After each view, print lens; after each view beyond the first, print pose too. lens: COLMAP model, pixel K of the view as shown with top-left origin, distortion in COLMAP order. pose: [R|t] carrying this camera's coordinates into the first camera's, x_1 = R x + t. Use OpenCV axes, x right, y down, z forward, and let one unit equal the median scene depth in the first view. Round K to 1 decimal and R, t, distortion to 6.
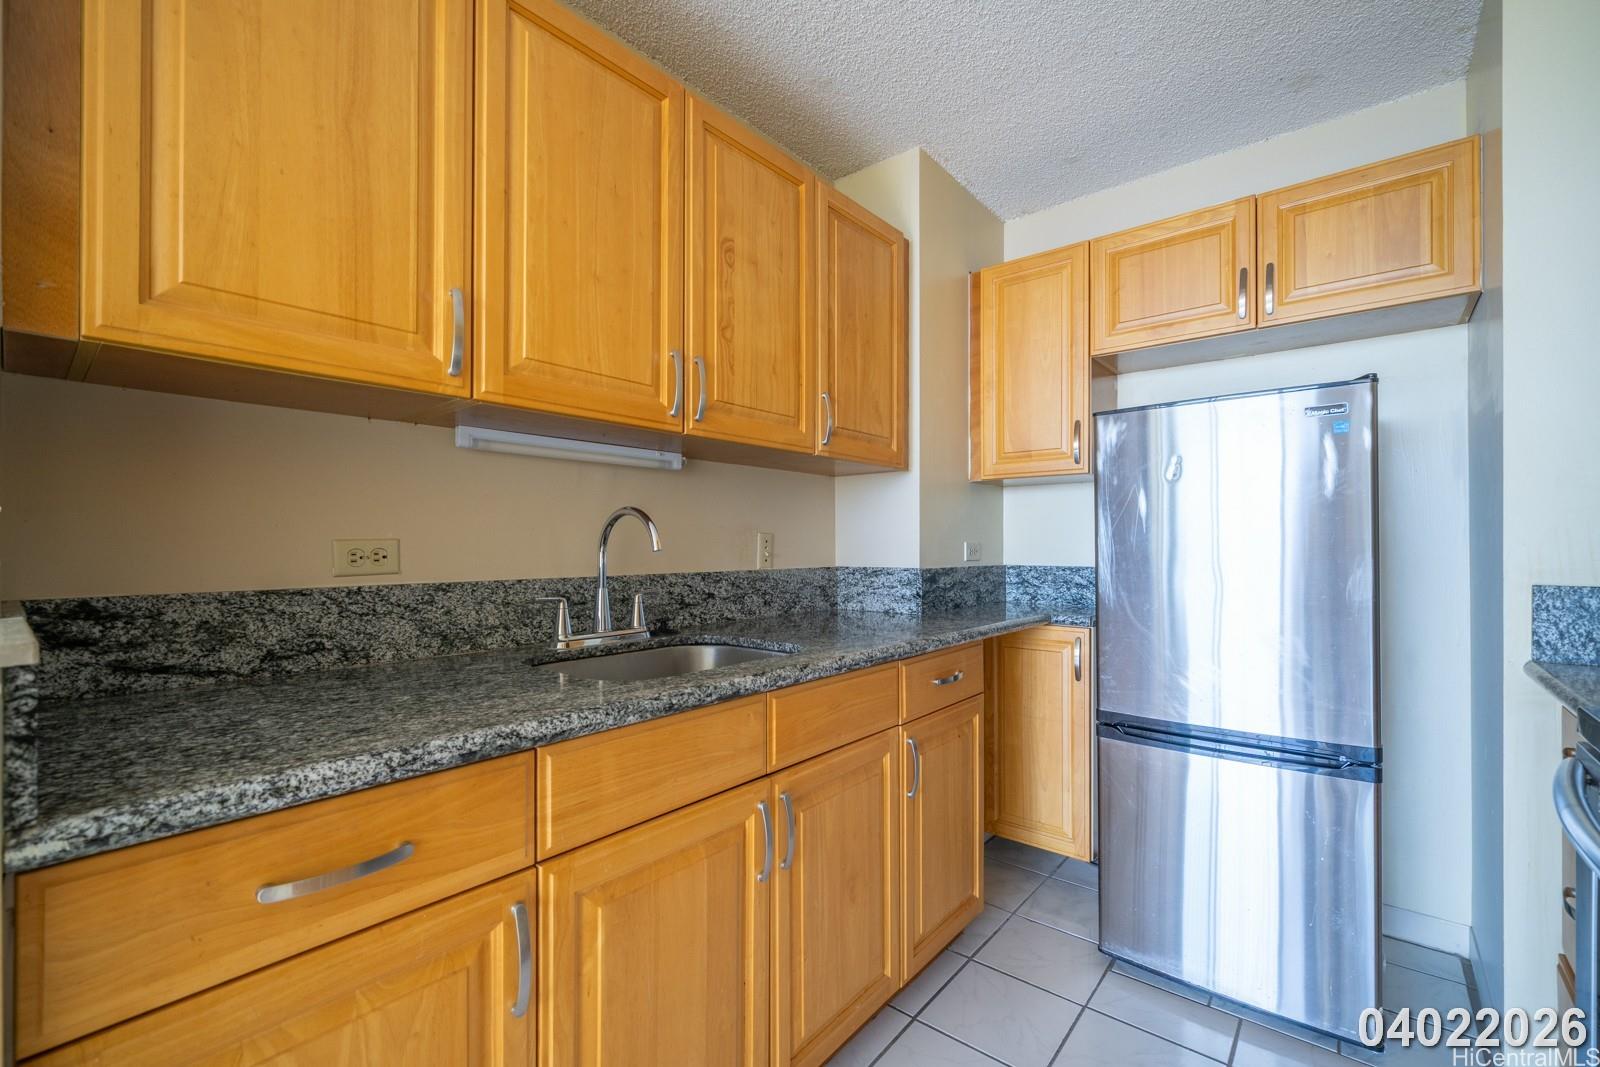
lens RADIAL K [[687.1, 0, 809.6], [0, 687.1, 541.7], [0, 0, 1]] dist [-0.000234, 0.000764]
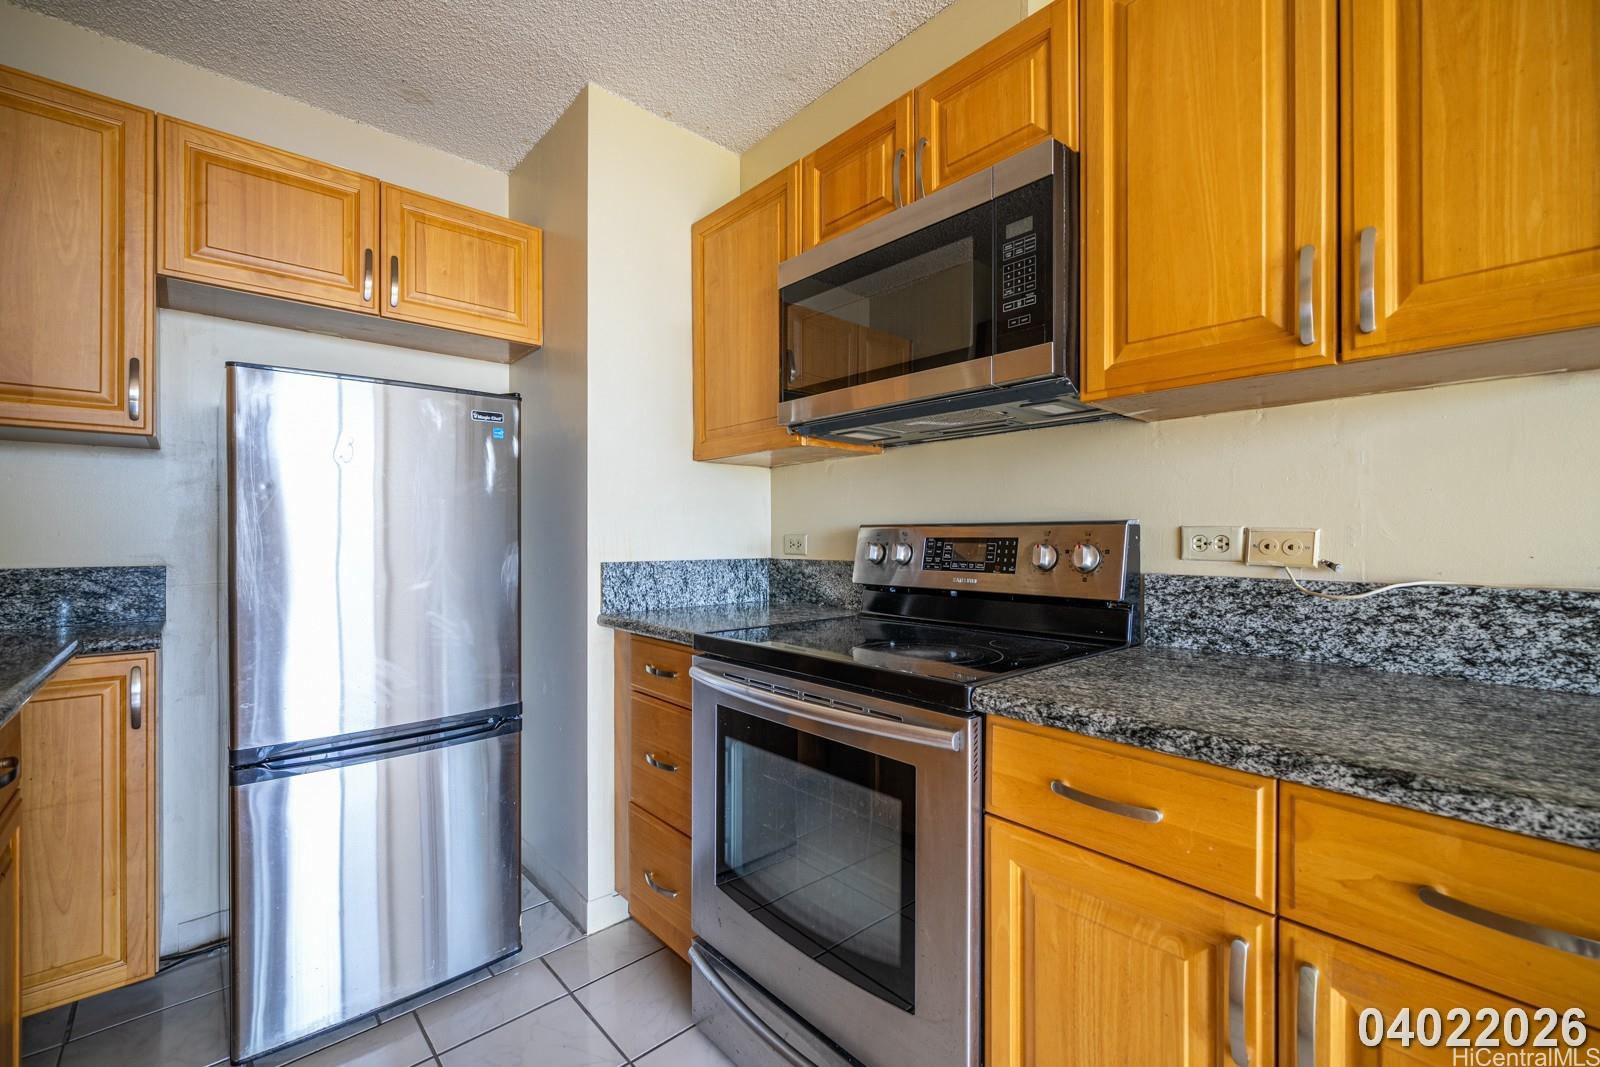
lens RADIAL K [[687.1, 0, 790.8], [0, 687.1, 535.0], [0, 0, 1]] dist [-0.000234, 0.000764]
pose [[0.161864, 0.000725, 0.986813, -0.229483], [-0.003882, 0.999992, -0.000098, 0.001748], [-0.986805, -0.003814, 0.161865, 0.261750]]
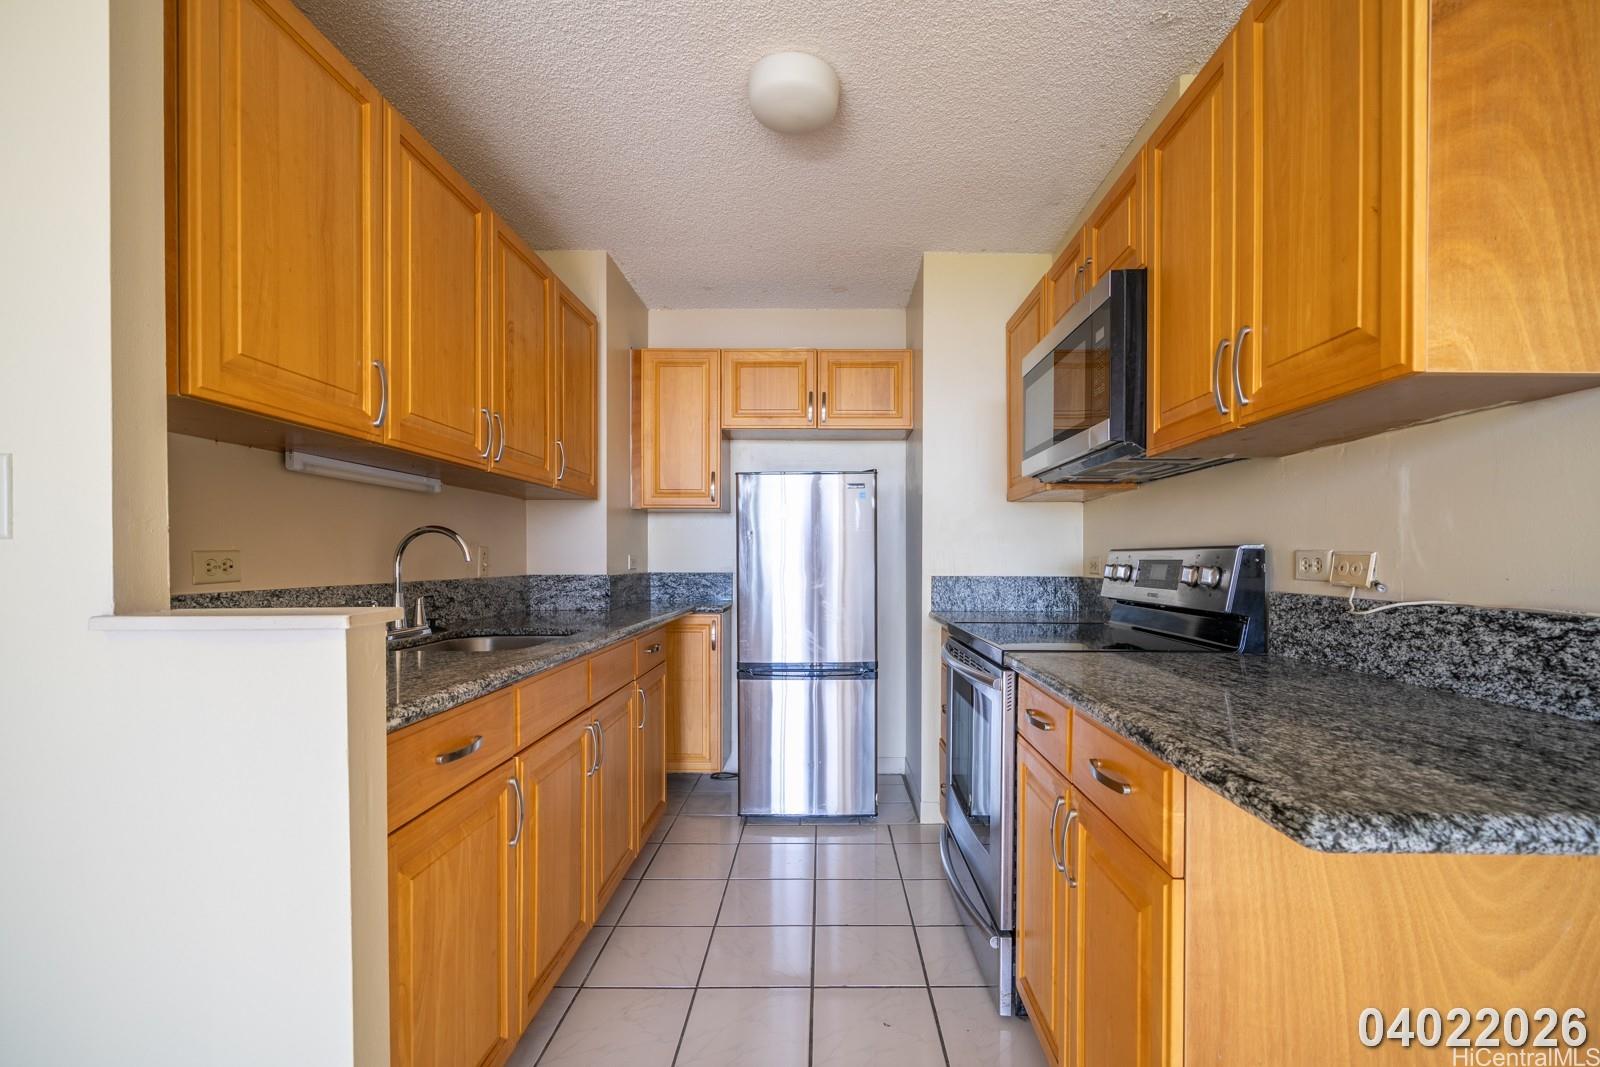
lens RADIAL K [[687.1, 0, 823.7], [0, 687.1, 565.2], [0, 0, 1]] dist [-0.000234, 0.000764]
pose [[0.778919, -0.005057, 0.627104, -0.399289], [-0.004724, 0.999892, 0.013931, 0.000091], [-0.627107, -0.013814, 0.778811, -0.329290]]
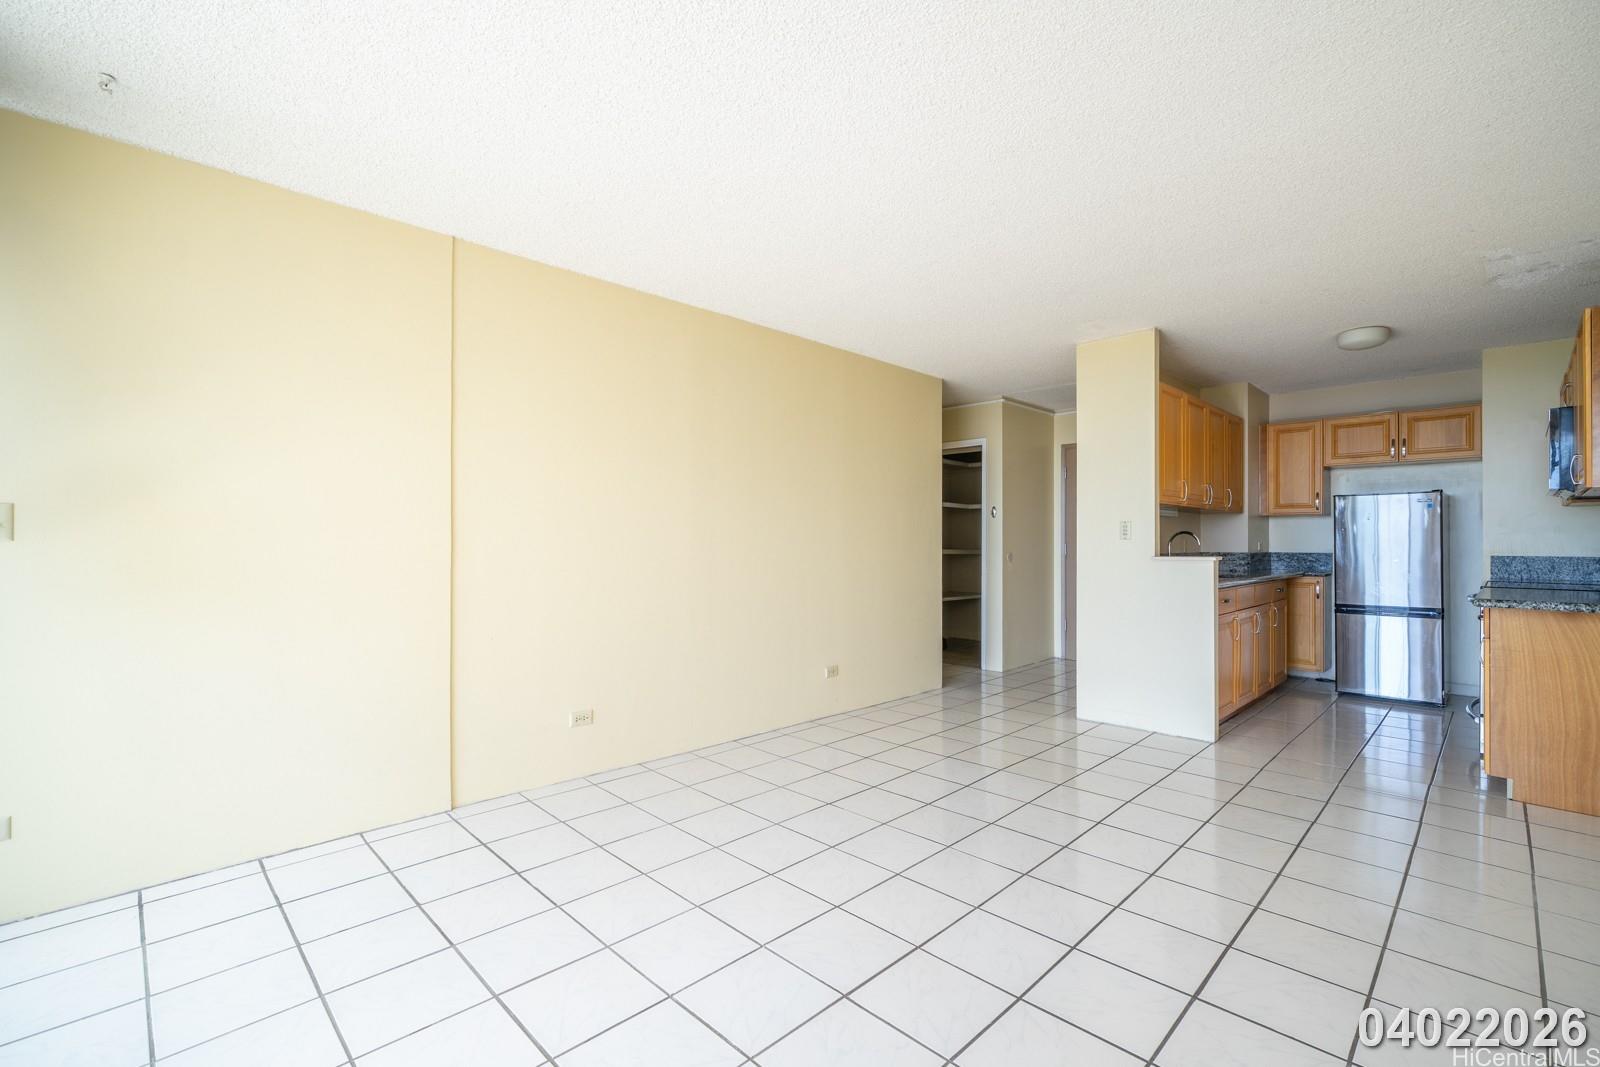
lens RADIAL K [[687.1, 0, 813.7], [0, 687.1, 537.8], [0, 0, 1]] dist [-0.000234, 0.000764]
pose [[0.994184, 0.001485, -0.107689, -1.319438], [-0.001596, 0.999998, -0.000947, -0.011722], [0.107687, 0.001114, 0.994184, -1.896991]]
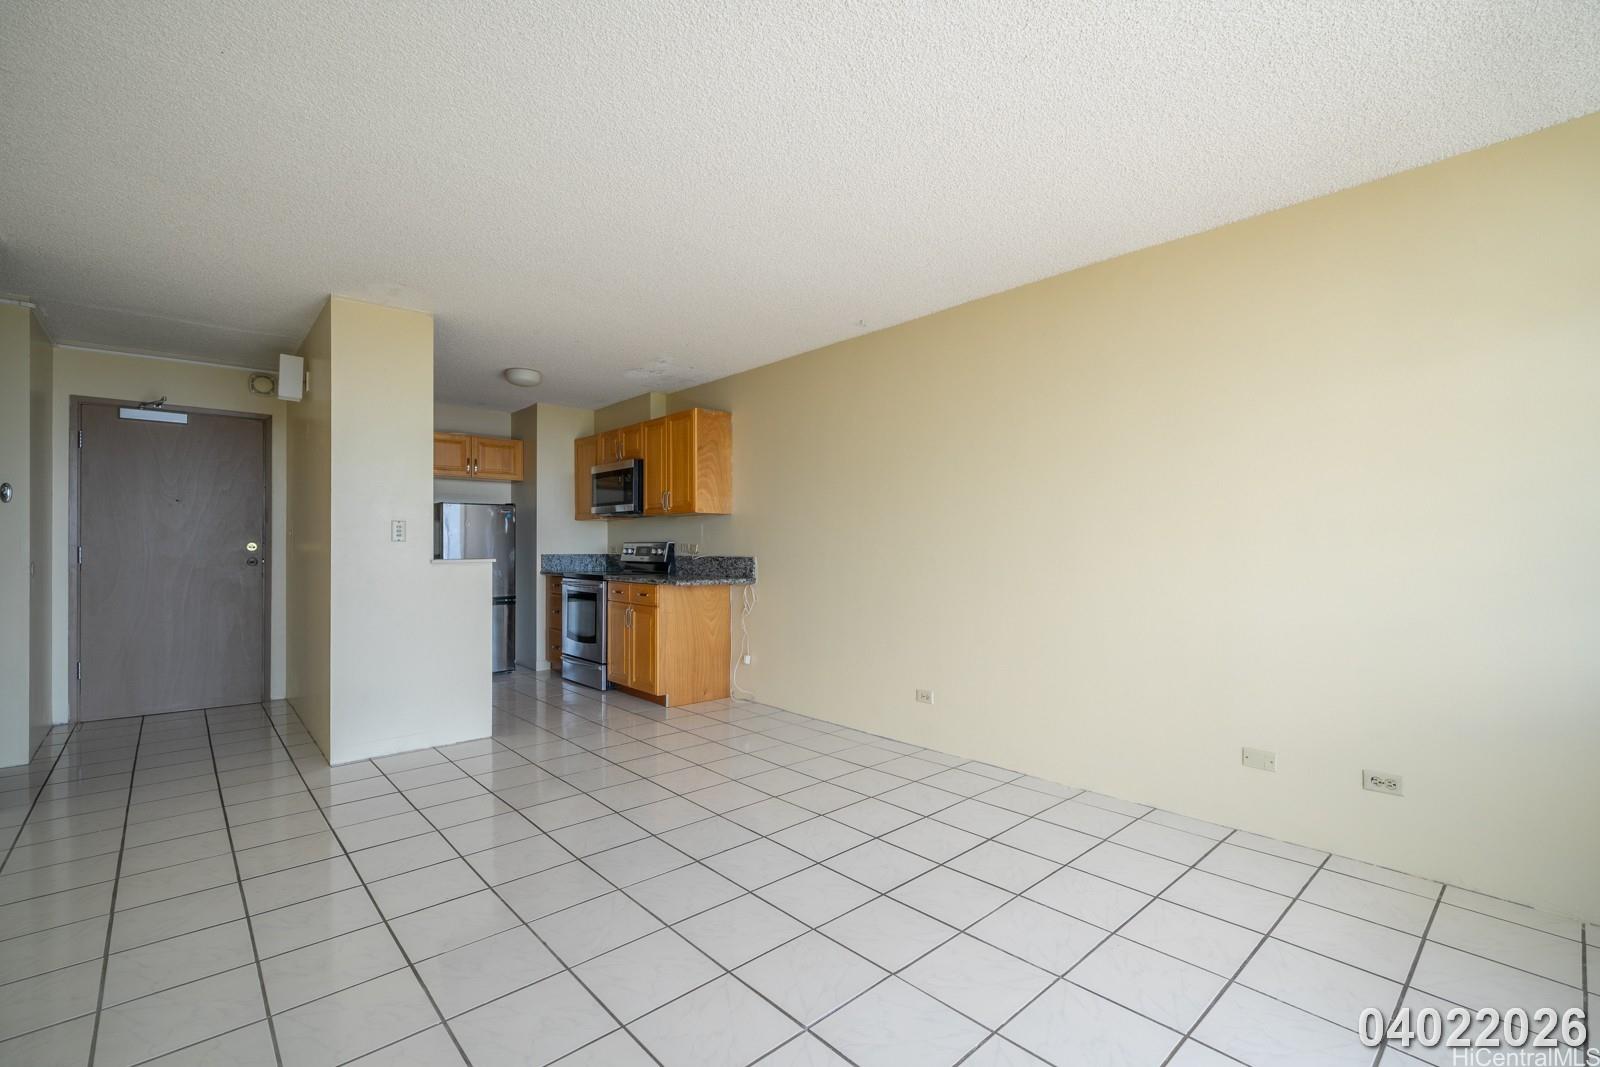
lens RADIAL K [[687.1, 0, 813.3], [0, 687.1, 551.3], [0, 0, 1]] dist [-0.000234, 0.000764]
pose [[0.137439, -0.004389, 0.990501, -2.304477], [-0.006299, 0.999966, 0.005305, 0.004433], [-0.990490, -0.006968, 0.137407, -1.015000]]
